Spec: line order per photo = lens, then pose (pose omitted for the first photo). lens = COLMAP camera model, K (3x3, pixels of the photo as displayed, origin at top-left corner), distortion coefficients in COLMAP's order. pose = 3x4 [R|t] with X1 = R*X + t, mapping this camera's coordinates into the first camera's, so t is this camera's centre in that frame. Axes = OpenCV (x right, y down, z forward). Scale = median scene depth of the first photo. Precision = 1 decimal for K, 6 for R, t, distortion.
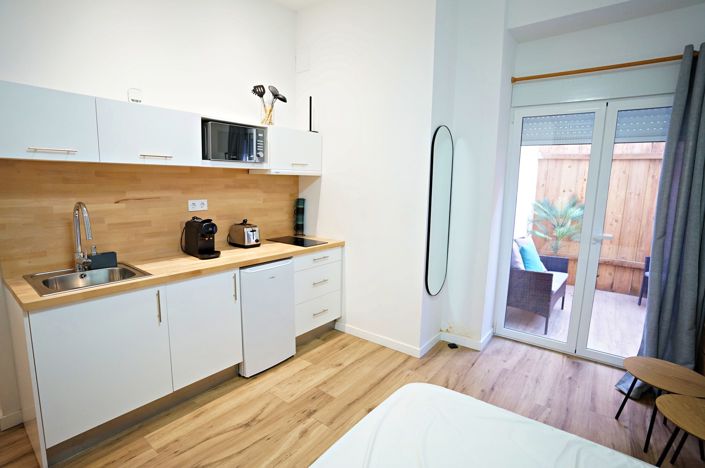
lens RADIAL K [[345.9, 0, 351.4], [0, 345.9, 234.0], [0, 0, 1]] dist [-0.080370, 0.038107]
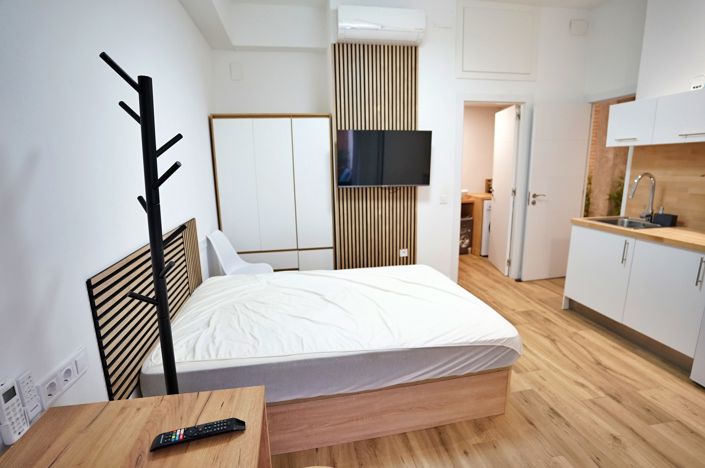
lens RADIAL K [[345.9, 0, 351.4], [0, 345.9, 234.0], [0, 0, 1]] dist [-0.080370, 0.038107]
pose [[-0.679632, 0.142220, -0.719635, 0.806304], [-0.102434, 0.953014, 0.285082, -0.087489], [0.726366, 0.267466, -0.633130, 0.746602]]
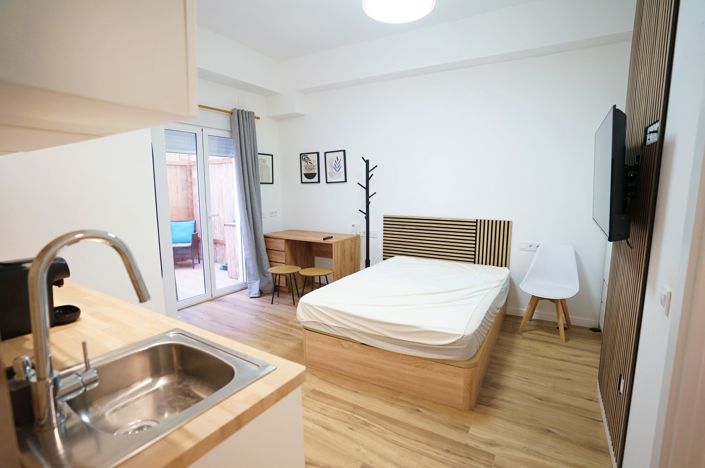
lens RADIAL K [[345.9, 0, 351.4], [0, 345.9, 234.0], [0, 0, 1]] dist [-0.080370, 0.038107]
pose [[-0.095923, -0.156495, 0.983010, -0.883877], [0.150896, 0.973864, 0.169764, -0.077963], [-0.983885, 0.164616, -0.069801, 0.502963]]
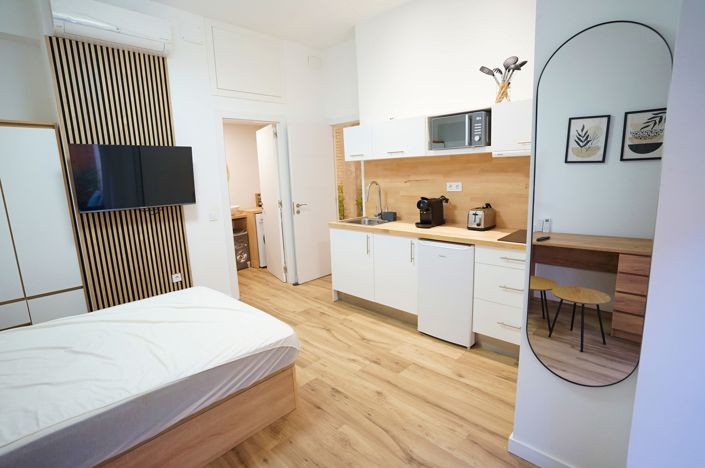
lens RADIAL K [[345.9, 0, 351.4], [0, 345.9, 234.0], [0, 0, 1]] dist [-0.080370, 0.038107]
pose [[-0.119746, 0.157650, -0.980208, 0.804037], [-0.113053, 0.978725, 0.171223, -0.088235], [0.986347, 0.131318, -0.099376, 0.783783]]
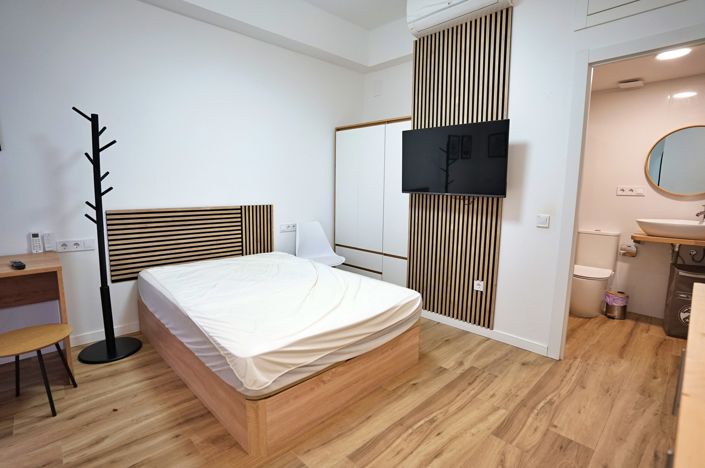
lens RADIAL K [[345.9, 0, 351.4], [0, 345.9, 234.0], [0, 0, 1]] dist [-0.080370, 0.038107]
pose [[-0.986895, -0.051777, 0.152829, -0.134072], [-0.006719, 0.959486, 0.281677, -0.078098], [-0.161222, 0.276959, -0.947260, 1.048959]]
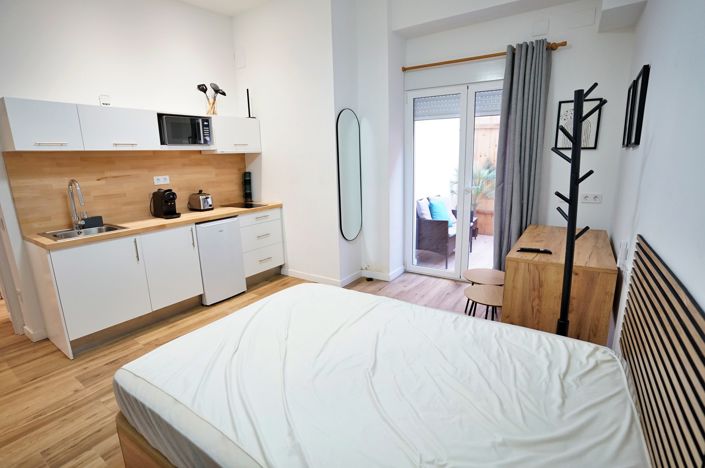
lens RADIAL K [[345.9, 0, 351.4], [0, 345.9, 234.0], [0, 0, 1]] dist [-0.080370, 0.038107]
pose [[0.997249, -0.056934, 0.047469, 0.201045], [0.053597, 0.996188, 0.068832, 0.070691], [-0.051207, -0.066099, 0.996498, -0.340485]]
